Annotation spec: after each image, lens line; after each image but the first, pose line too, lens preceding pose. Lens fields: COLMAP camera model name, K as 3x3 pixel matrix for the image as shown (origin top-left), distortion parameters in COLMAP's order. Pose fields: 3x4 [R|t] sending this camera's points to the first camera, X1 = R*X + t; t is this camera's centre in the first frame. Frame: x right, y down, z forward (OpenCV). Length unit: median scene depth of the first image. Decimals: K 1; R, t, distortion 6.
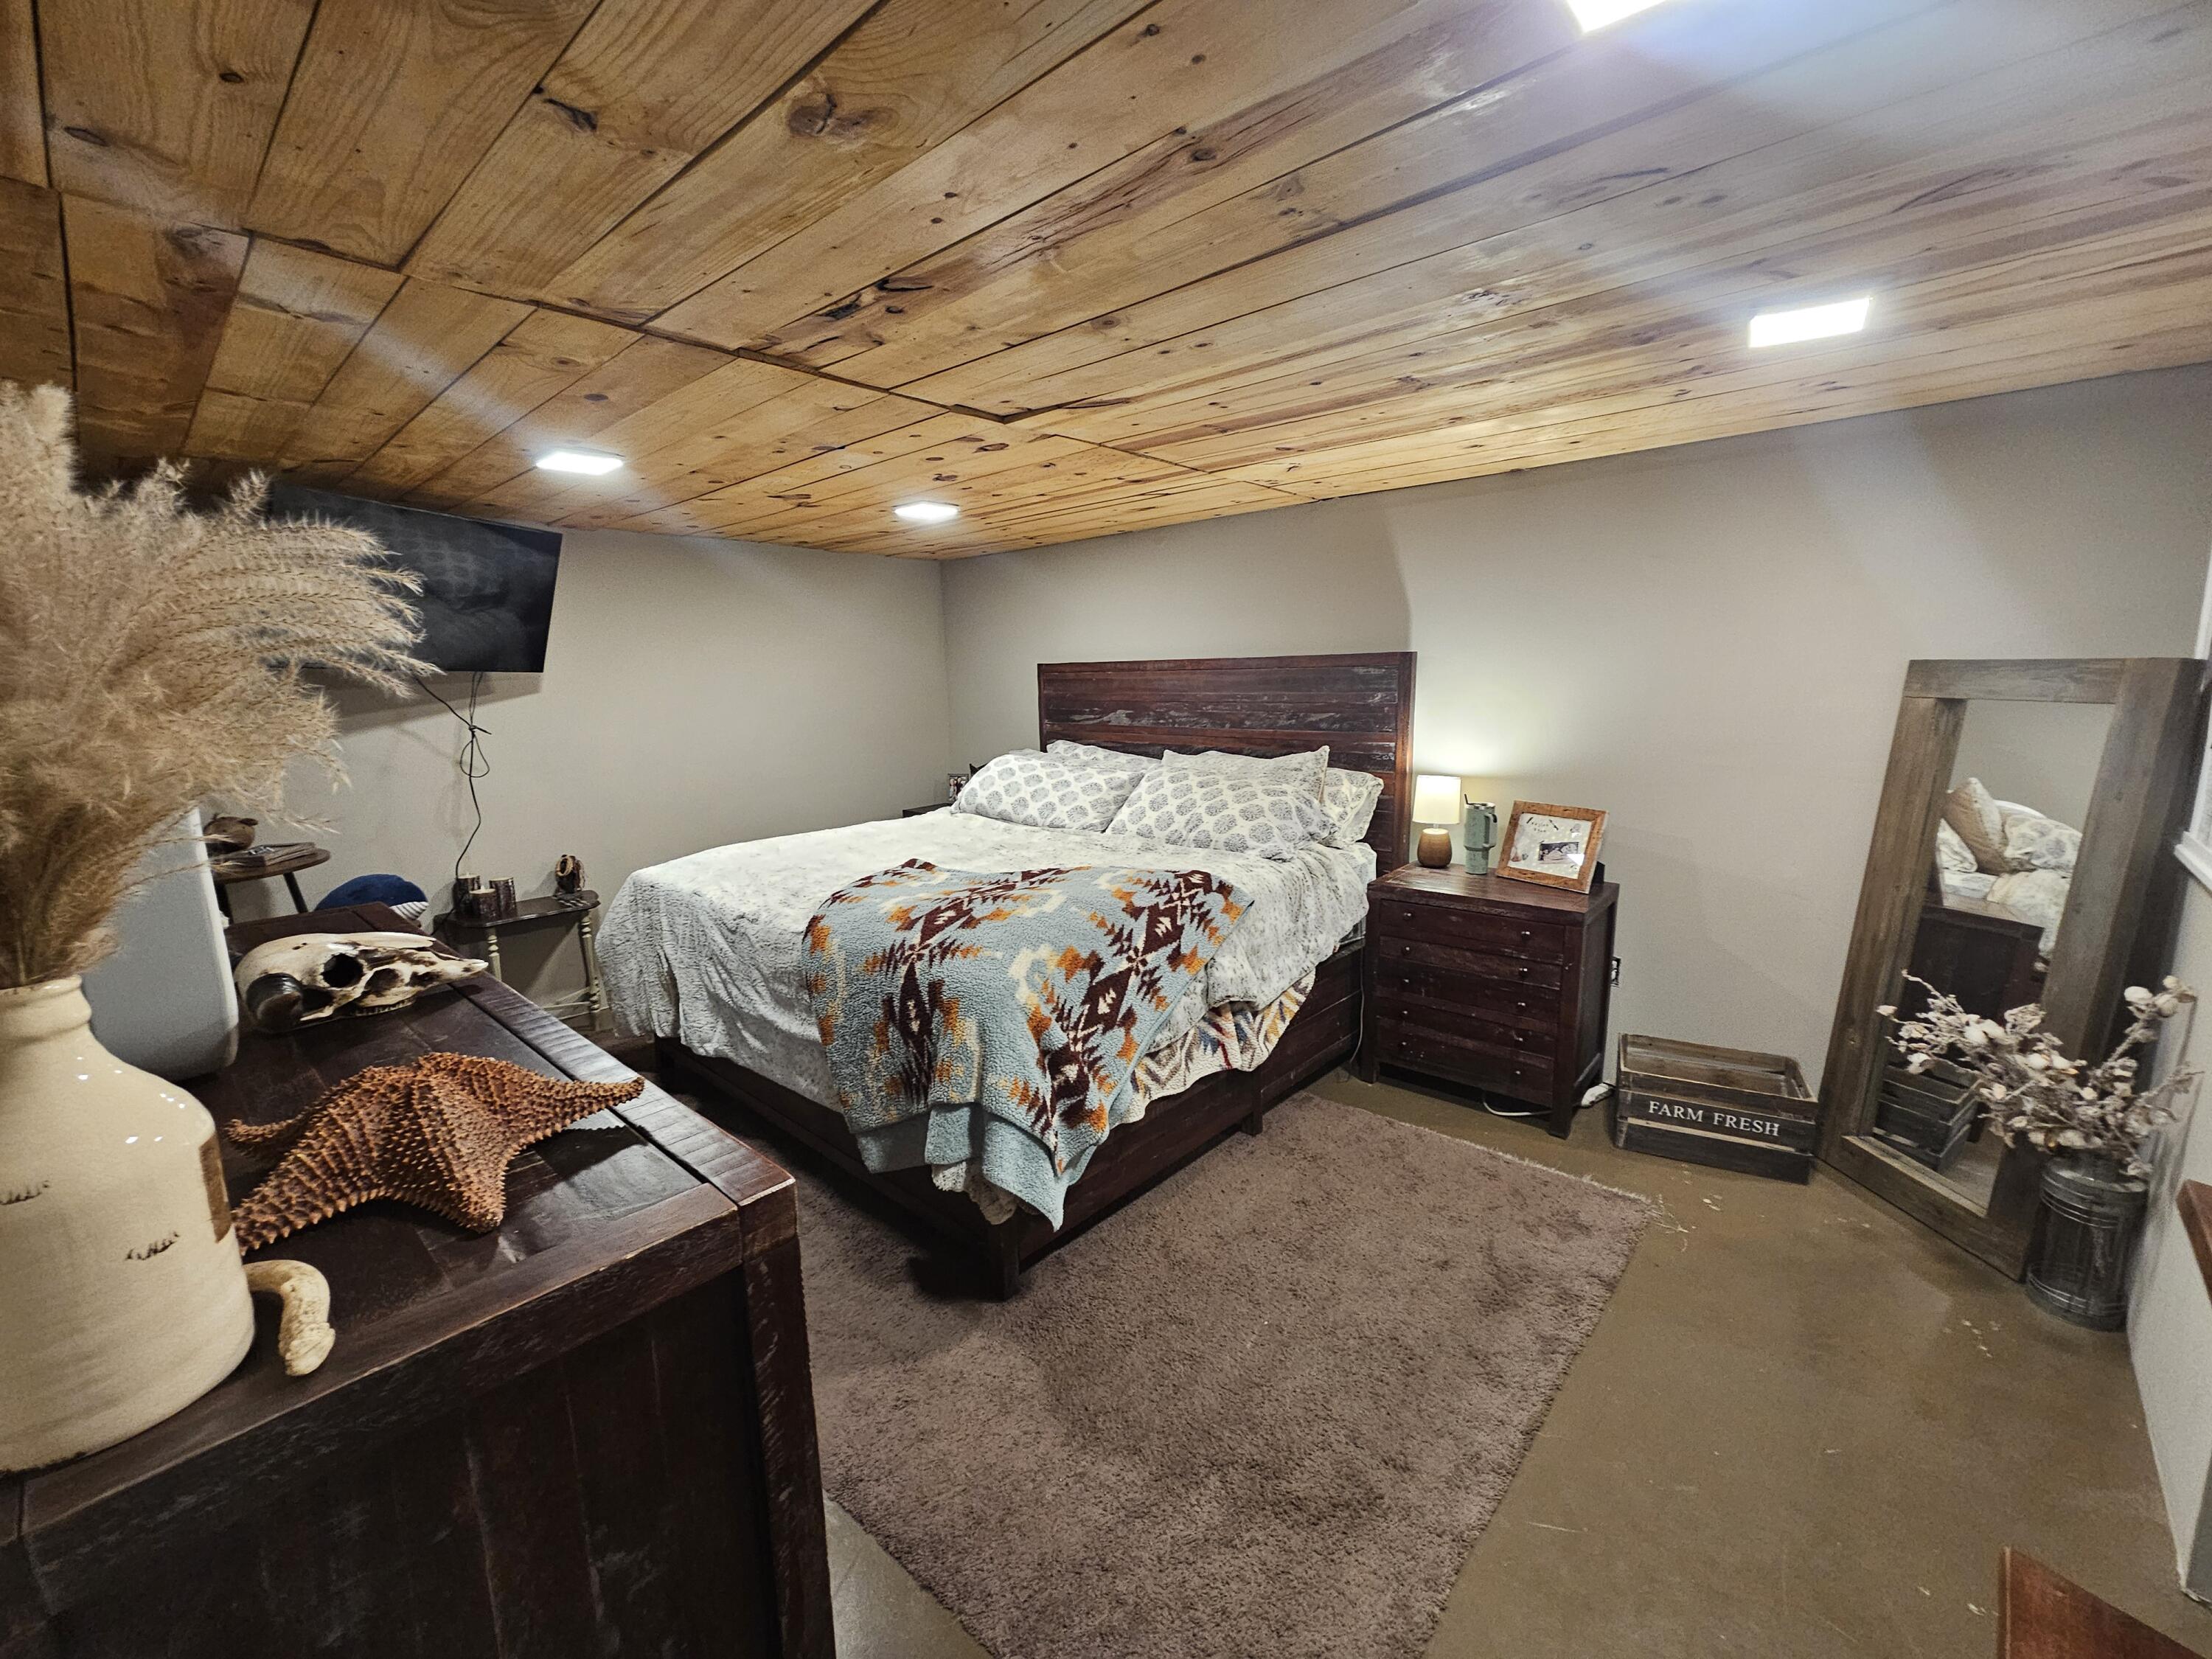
lens RADIAL K [[908.4, 0, 1096.0], [0, 908.4, 832.6], [0, 0, 1]] dist [-0.001163, -0.000205]
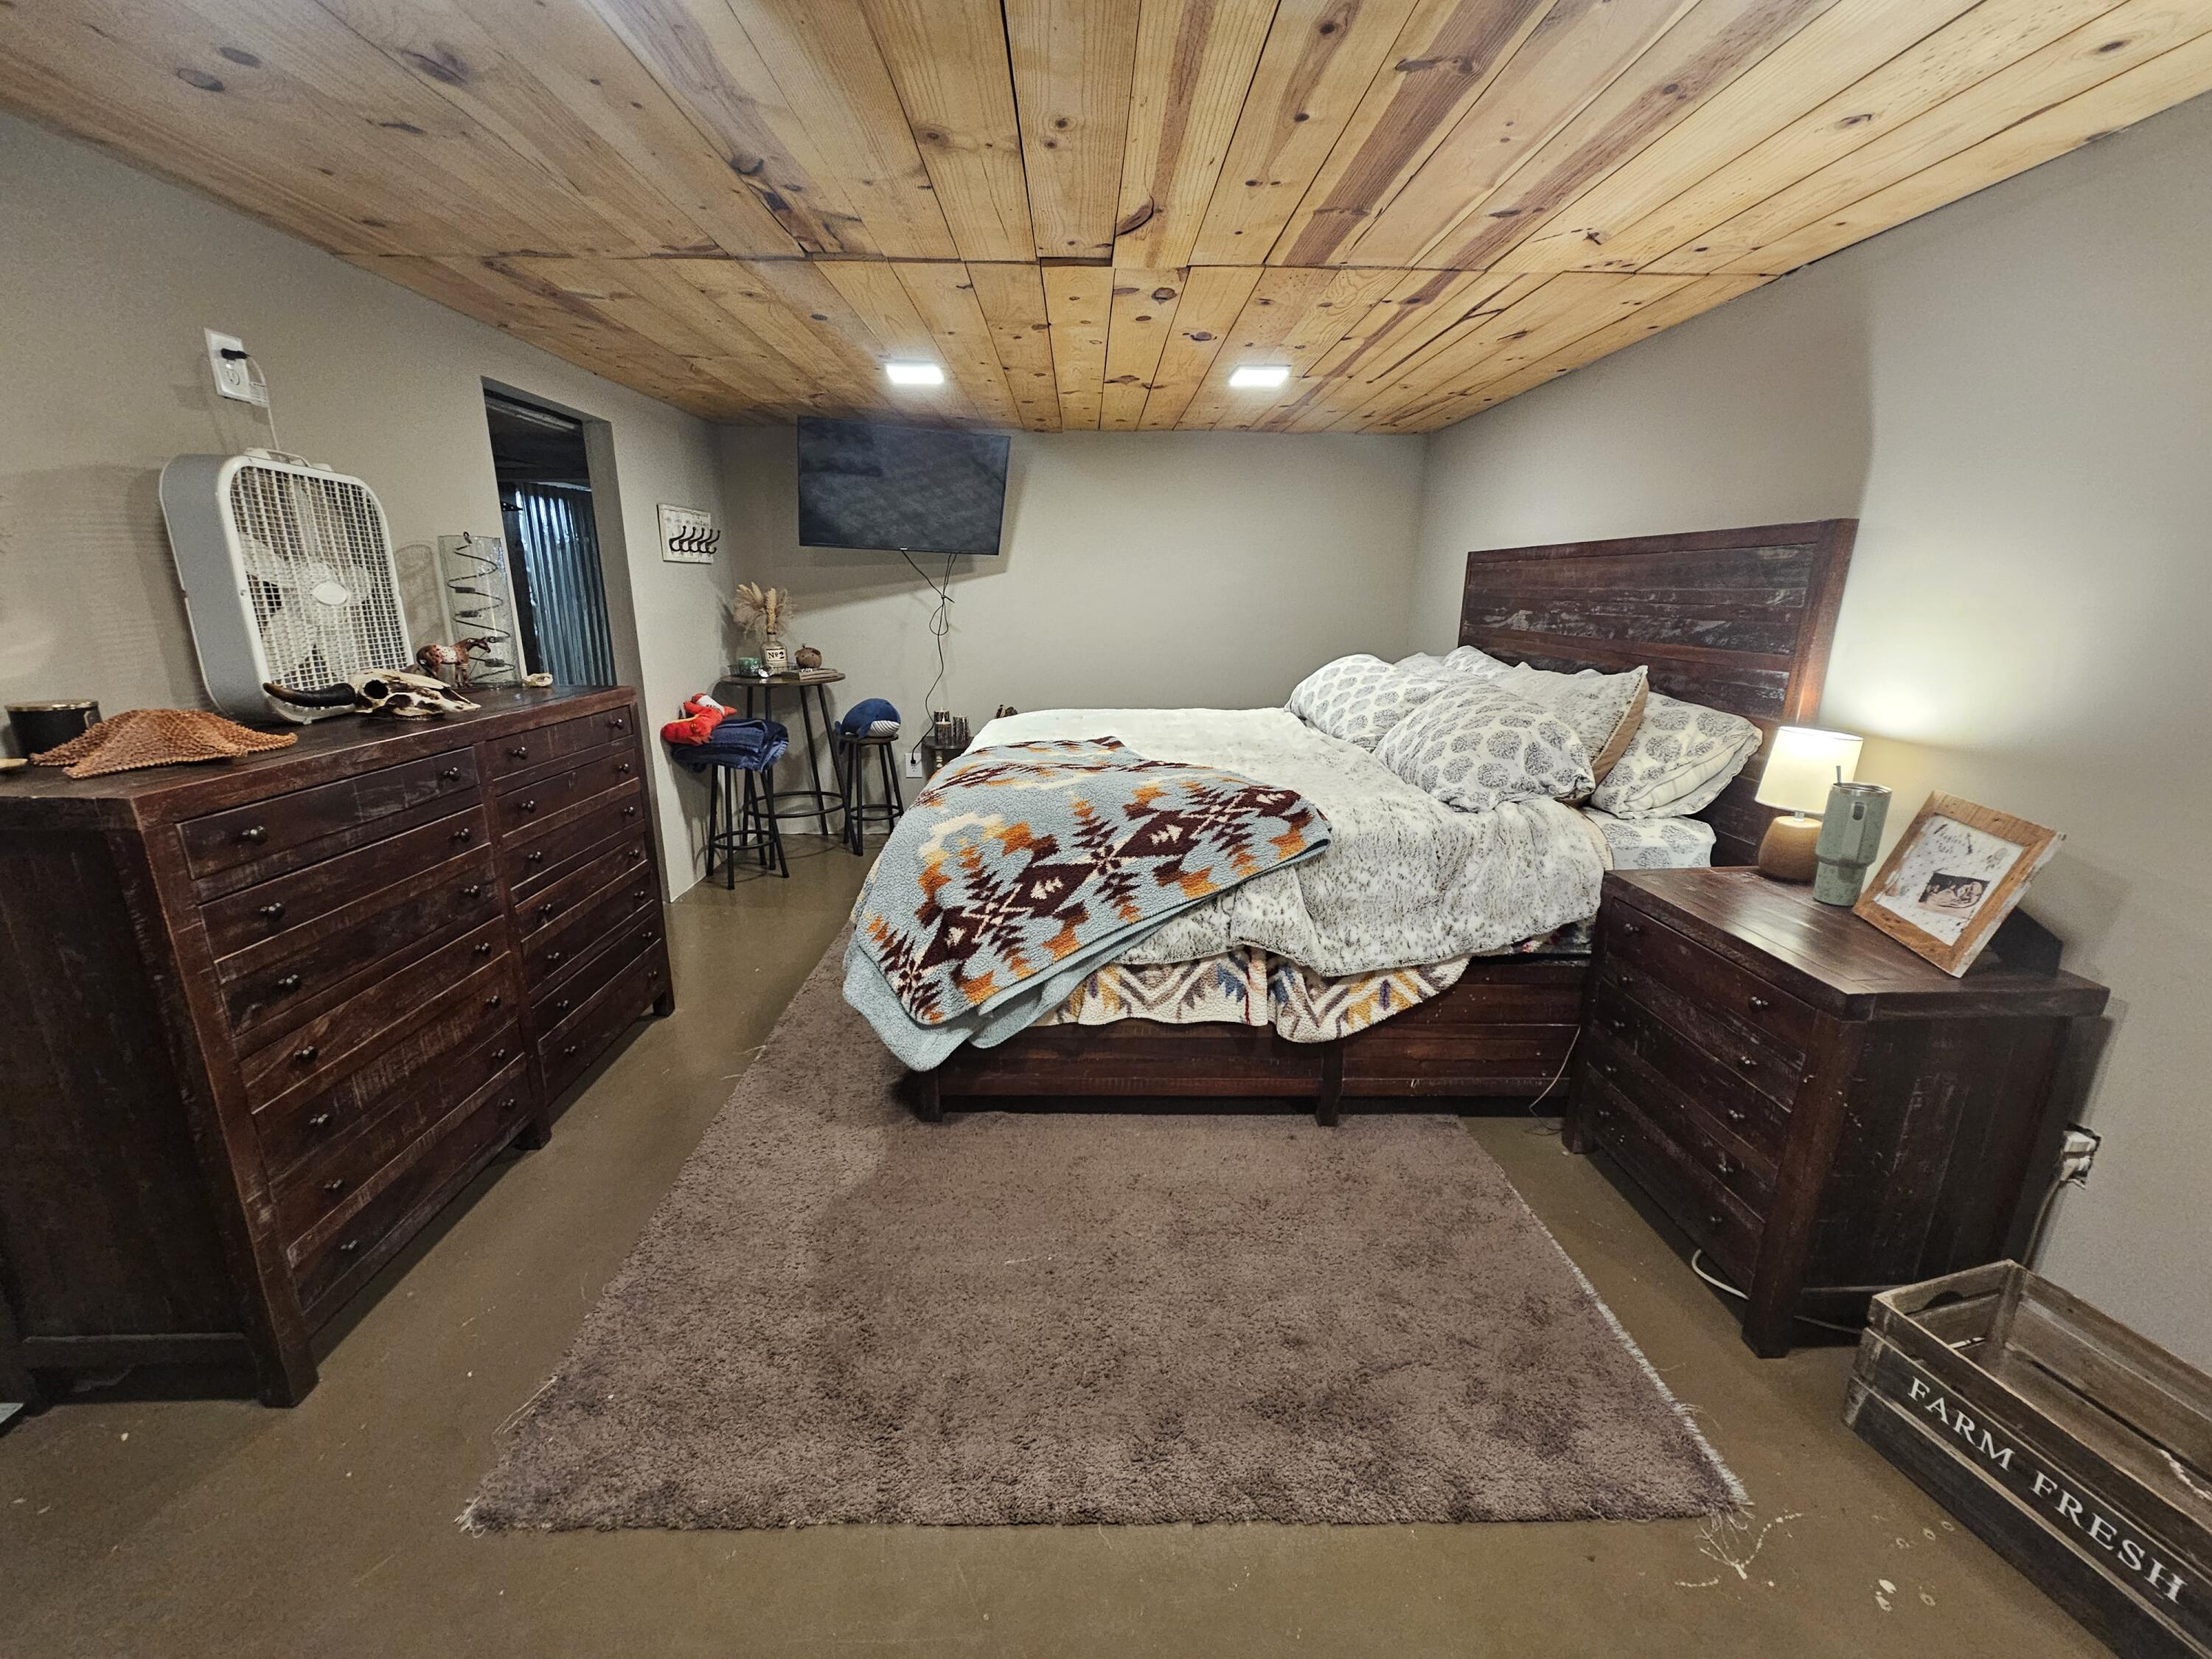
lens RADIAL K [[908.4, 0, 1097.5], [0, 908.4, 833.8], [0, 0, 1]] dist [-0.001163, -0.000205]
pose [[0.688075, 0.215037, -0.693046, 0.617723], [-0.147223, 0.976588, 0.156846, -0.026236], [0.710548, -0.005889, 0.703624, 0.314016]]
